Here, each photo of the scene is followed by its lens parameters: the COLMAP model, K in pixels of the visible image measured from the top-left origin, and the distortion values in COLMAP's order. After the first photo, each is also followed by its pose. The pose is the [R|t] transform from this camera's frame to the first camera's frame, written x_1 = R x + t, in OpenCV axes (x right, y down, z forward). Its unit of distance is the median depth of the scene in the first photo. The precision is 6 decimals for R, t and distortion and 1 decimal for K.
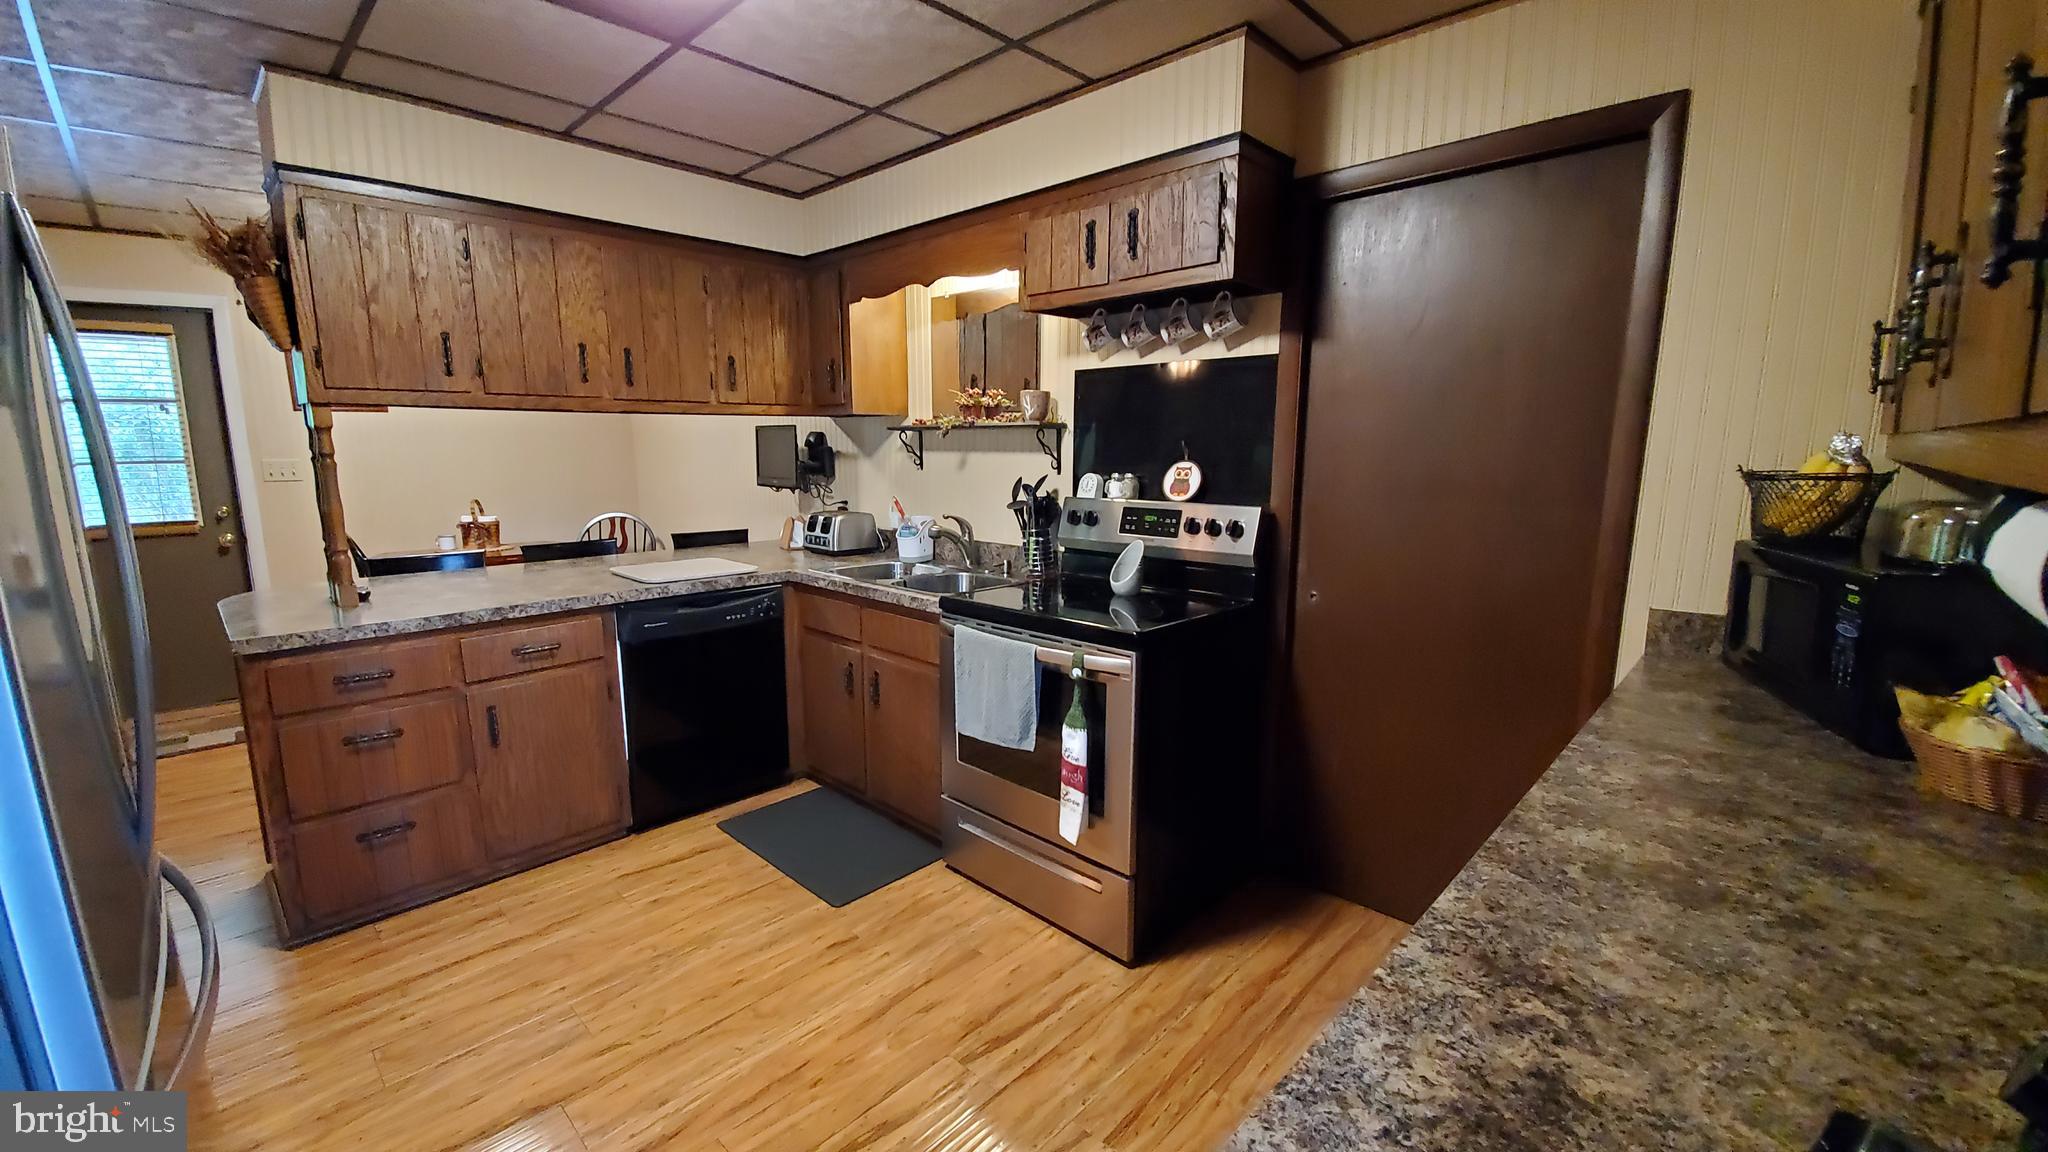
lens RADIAL K [[809.9, 0, 1002.5], [0, 809.9, 578.4], [0, 0, 1]] dist [0.013956, -0.016279]
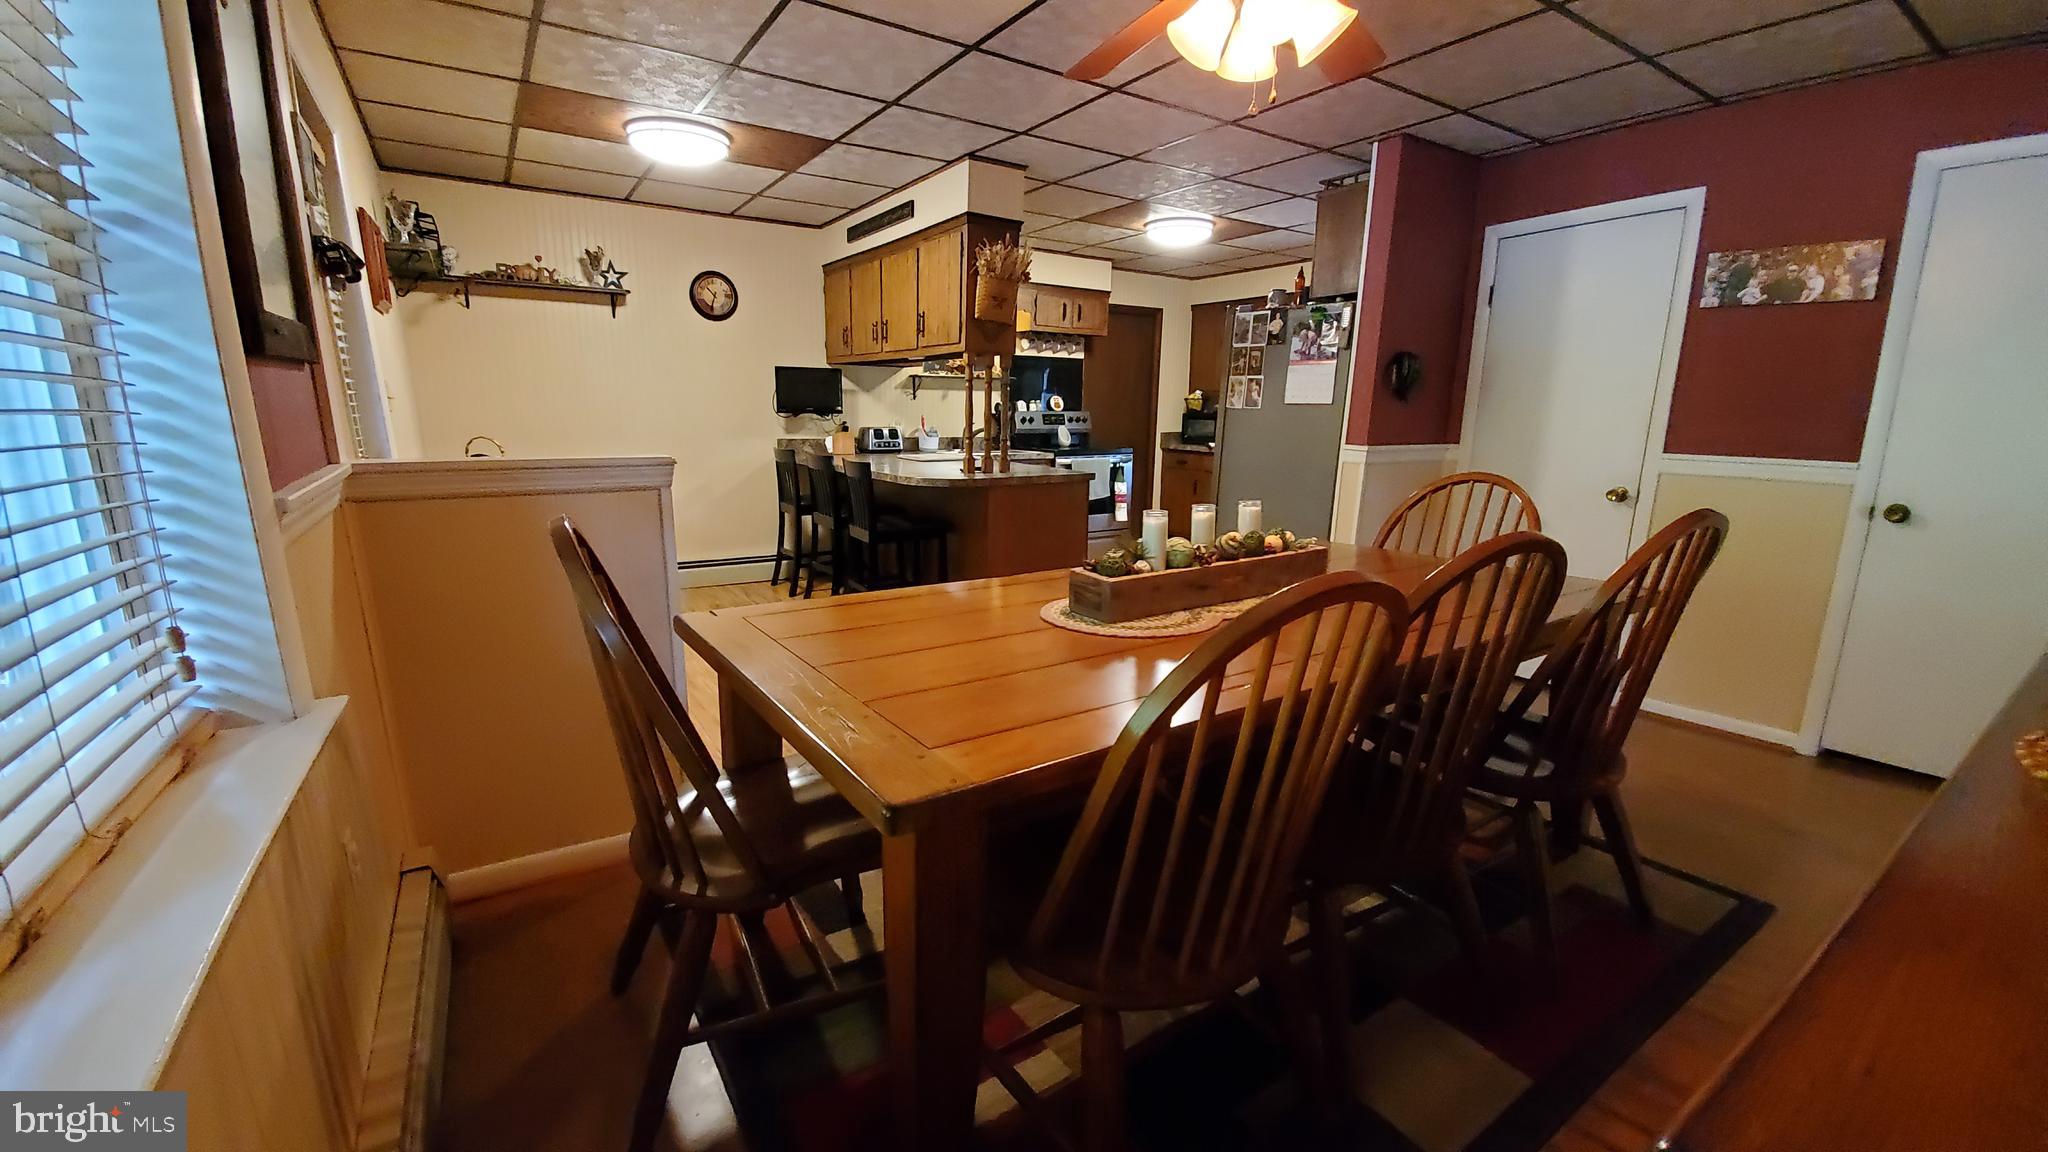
lens RADIAL K [[809.3, 0, 1006.0], [0, 809.3, 585.0], [0, 0, 1]] dist [0.014483, -0.016704]
pose [[0.224558, -0.203356, 0.953006, -2.454555], [0.149514, 0.973593, 0.172519, -0.025142], [-0.962922, 0.103748, 0.249033, 0.574506]]
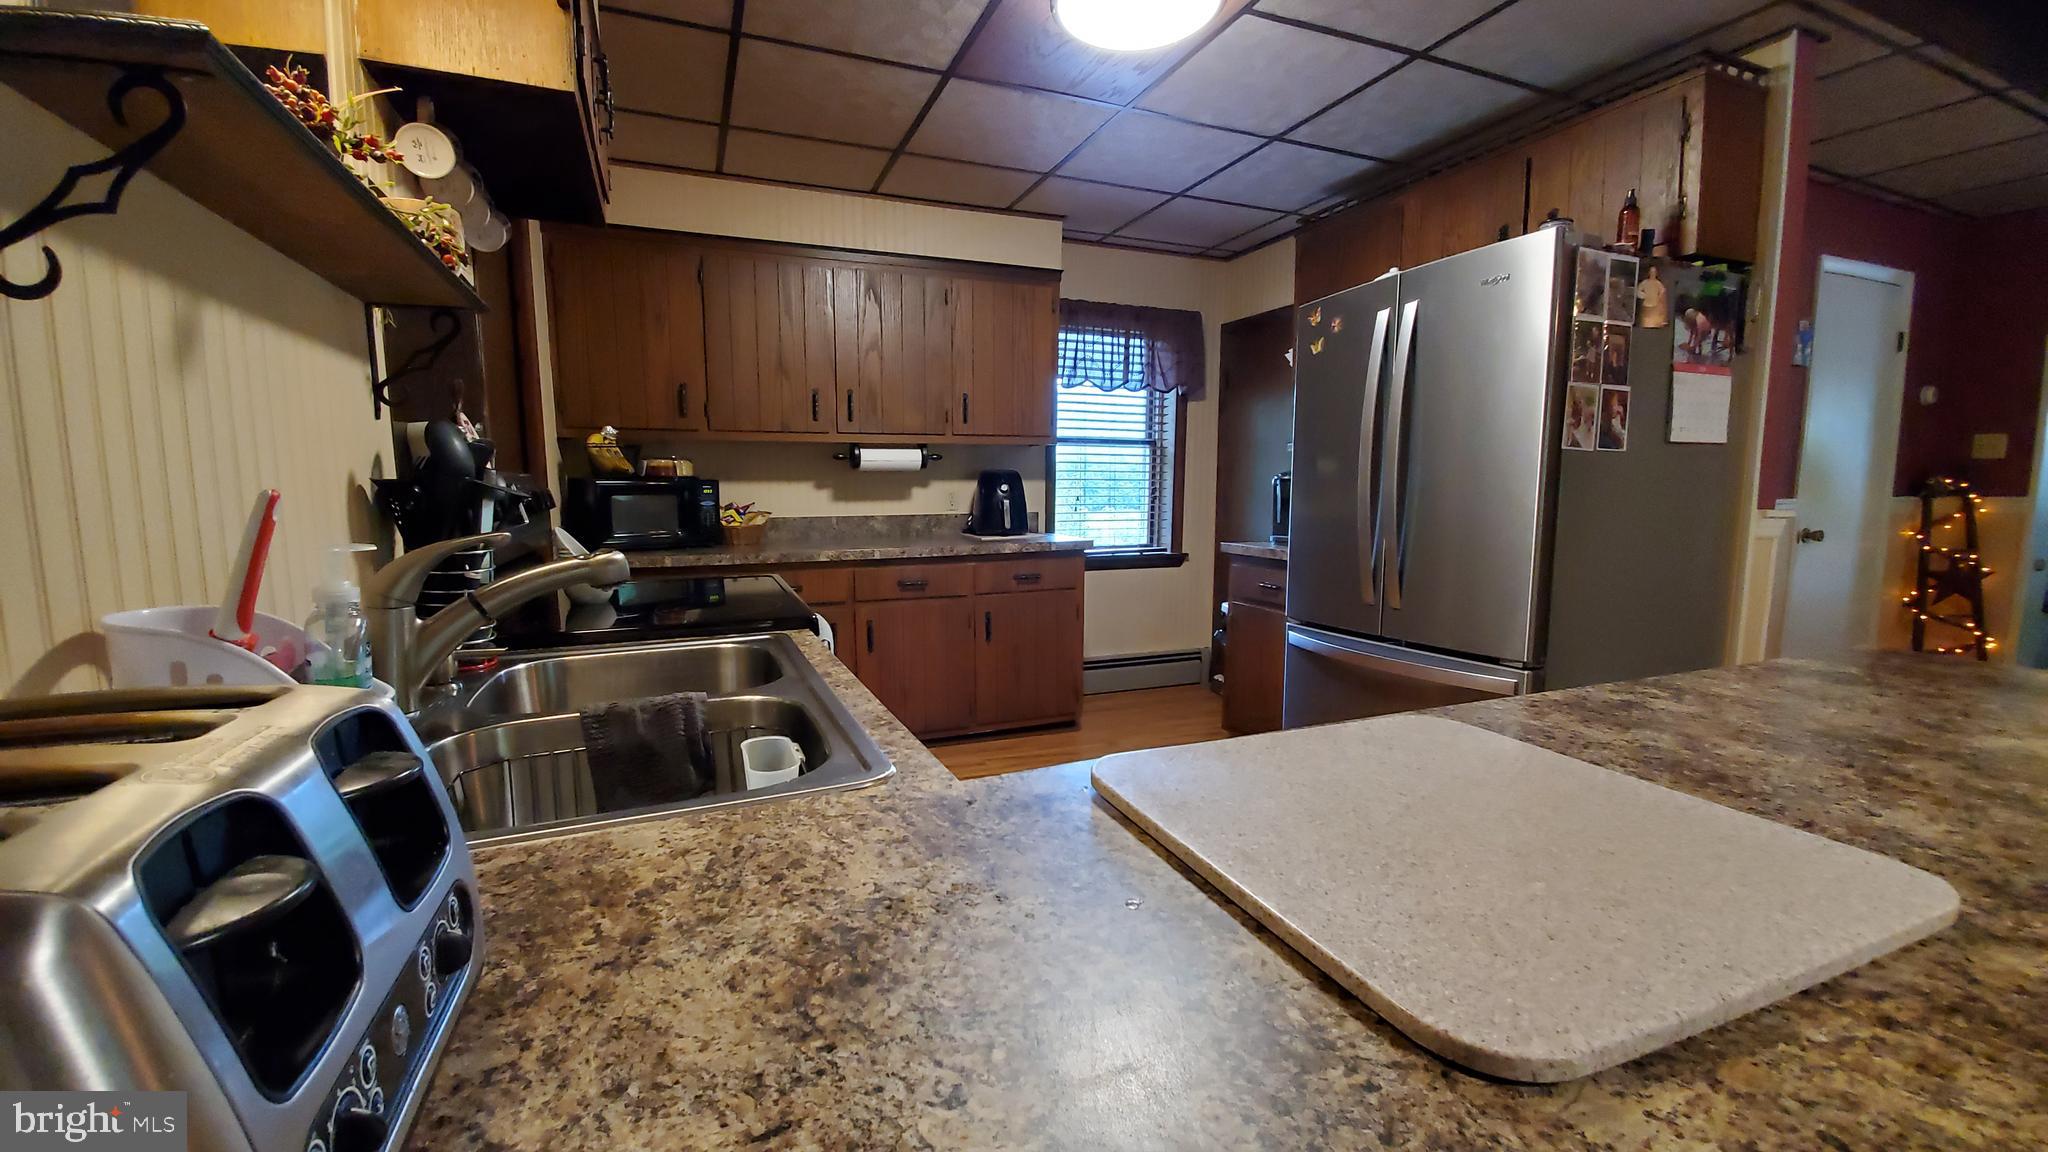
lens RADIAL K [[809.9, 0, 1002.5], [0, 809.9, 578.4], [0, 0, 1]] dist [0.013956, -0.016279]
pose [[-0.916274, -0.035654, 0.398963, -0.442565], [0.076737, 0.961956, 0.262206, -0.153348], [-0.393133, 0.270867, -0.878679, 1.458965]]
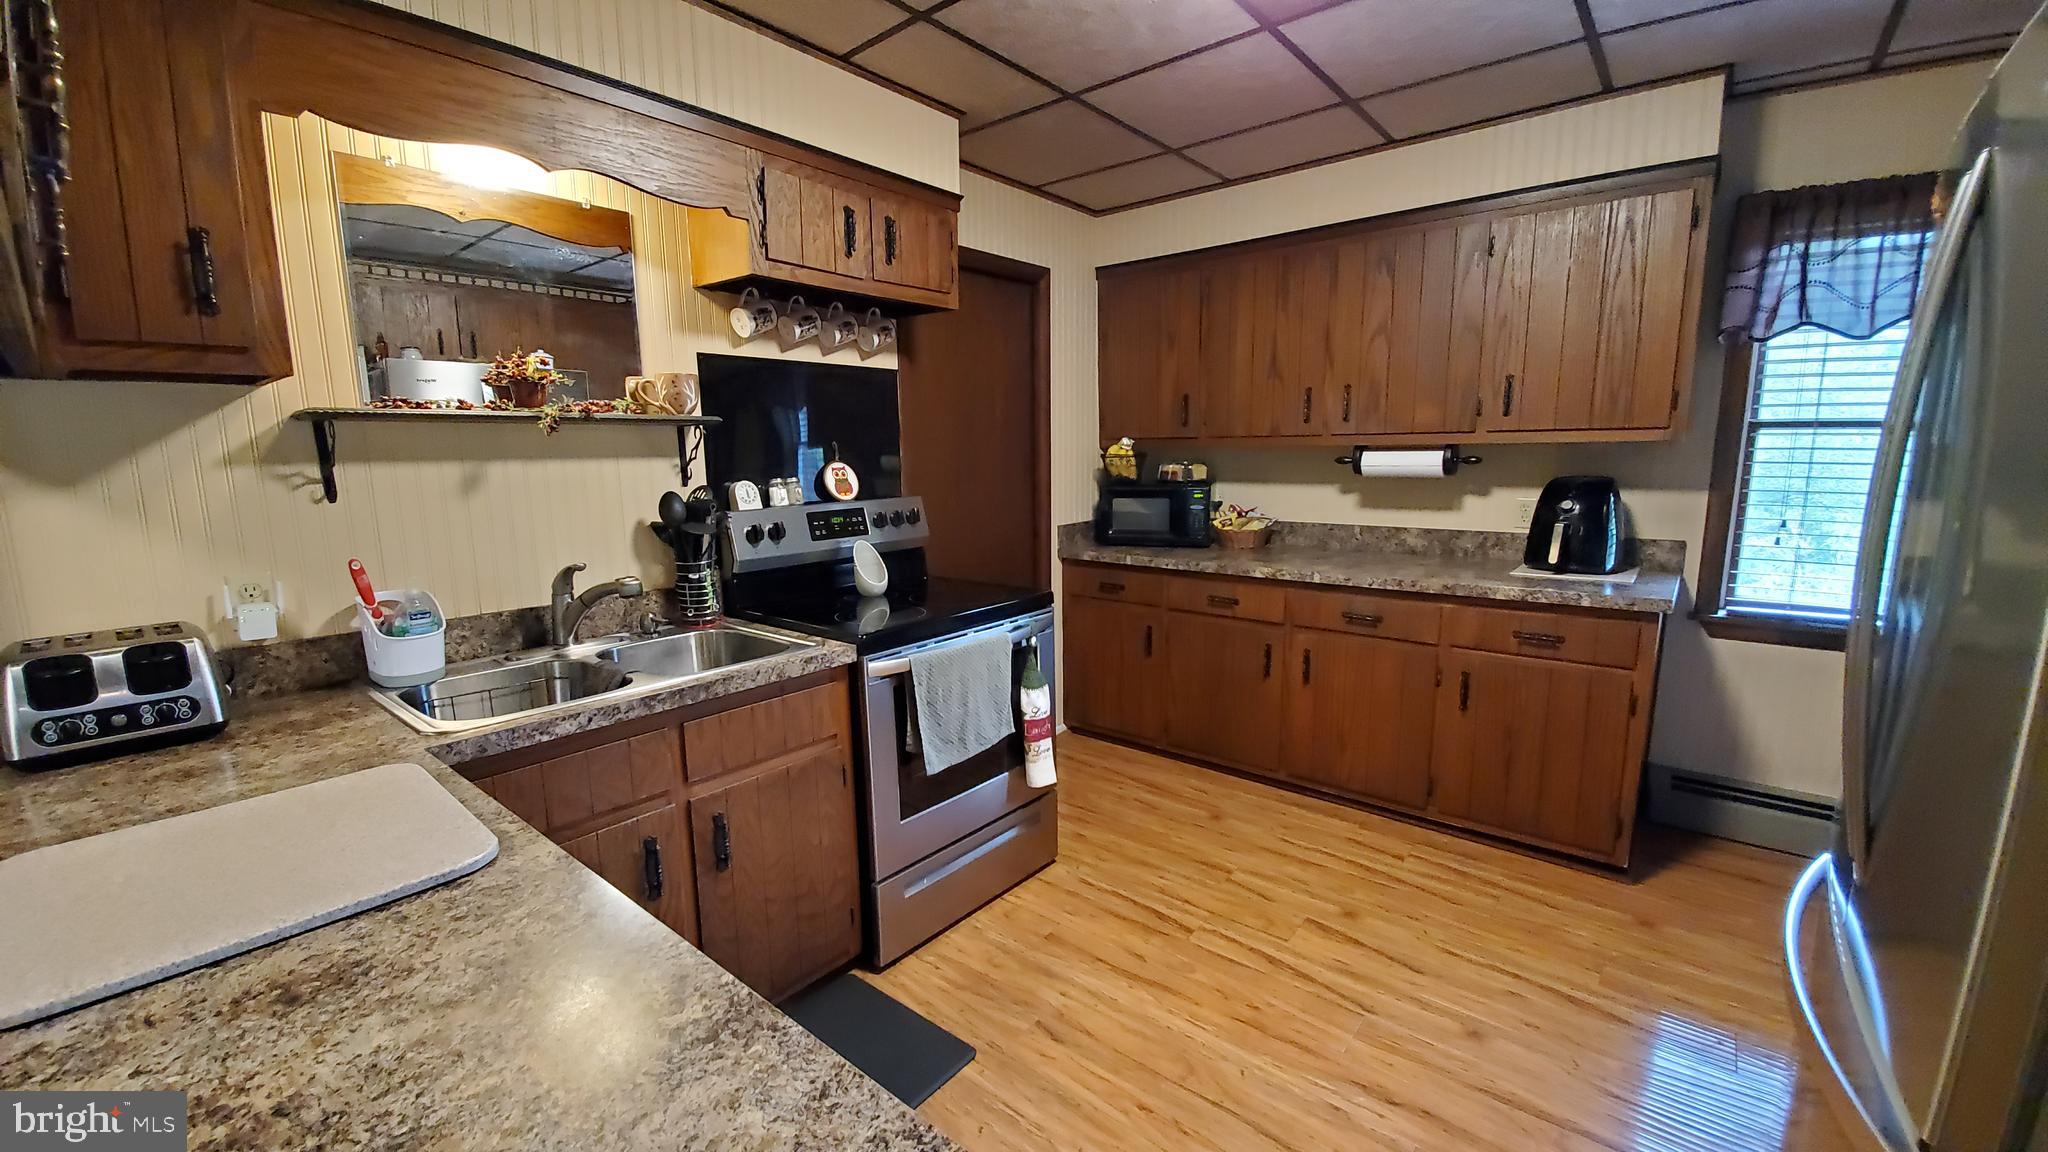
lens RADIAL K [[809.3, 0, 1006.0], [0, 809.3, 585.0], [0, 0, 1]] dist [0.014483, -0.016704]
pose [[-0.070559, -0.160821, 0.984458, -0.832080], [0.182179, 0.968241, 0.171229, -0.132118], [-0.980730, 0.191429, -0.039020, 0.871617]]
